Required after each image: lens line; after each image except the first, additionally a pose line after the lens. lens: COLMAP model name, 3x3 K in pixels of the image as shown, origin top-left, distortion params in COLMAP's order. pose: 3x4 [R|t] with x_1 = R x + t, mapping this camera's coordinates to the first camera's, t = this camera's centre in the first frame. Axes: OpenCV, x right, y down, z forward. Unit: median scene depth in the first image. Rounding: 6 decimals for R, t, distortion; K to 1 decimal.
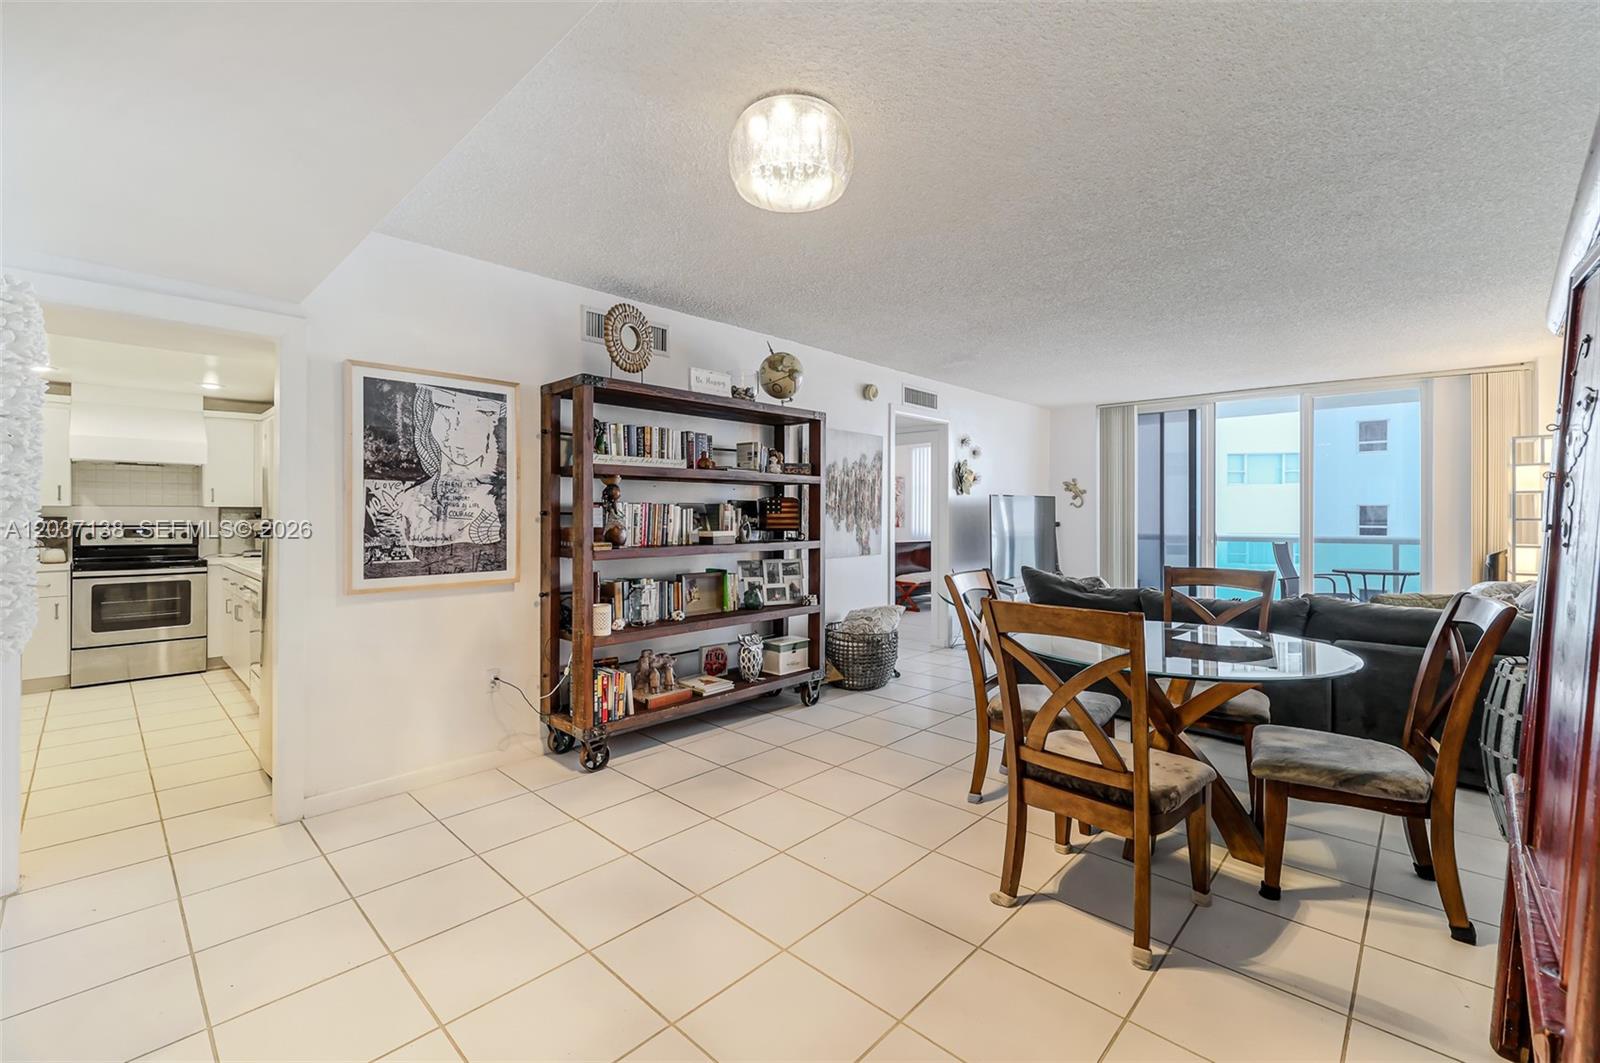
lens RADIAL K [[673.5, 0, 786.1], [0, 673.5, 515.4], [0, 0, 1]] dist [0.000474, -0.000383]
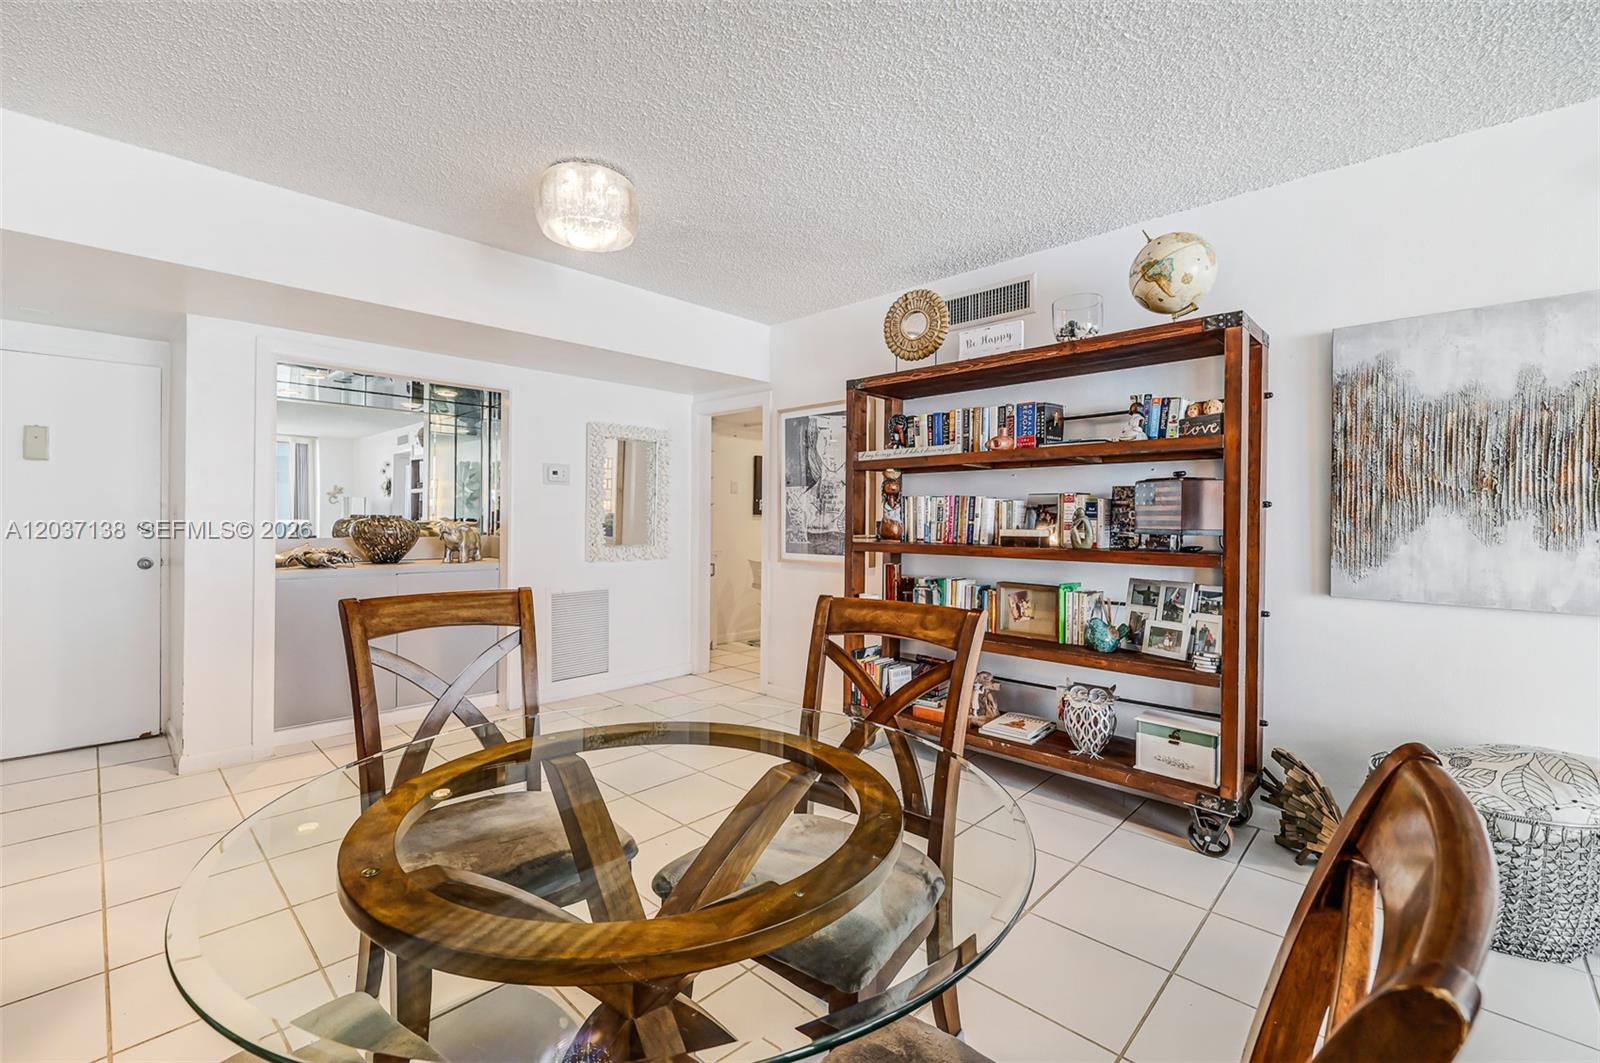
lens RADIAL K [[673.5, 0, 799.4], [0, 673.5, 520.7], [0, 0, 1]] dist [0.000474, -0.000383]
pose [[0.012709, 0.004679, -0.999908, 0.657734], [-0.006309, 0.999970, 0.004599, 0.011614], [0.999899, 0.006250, 0.012738, 0.747838]]
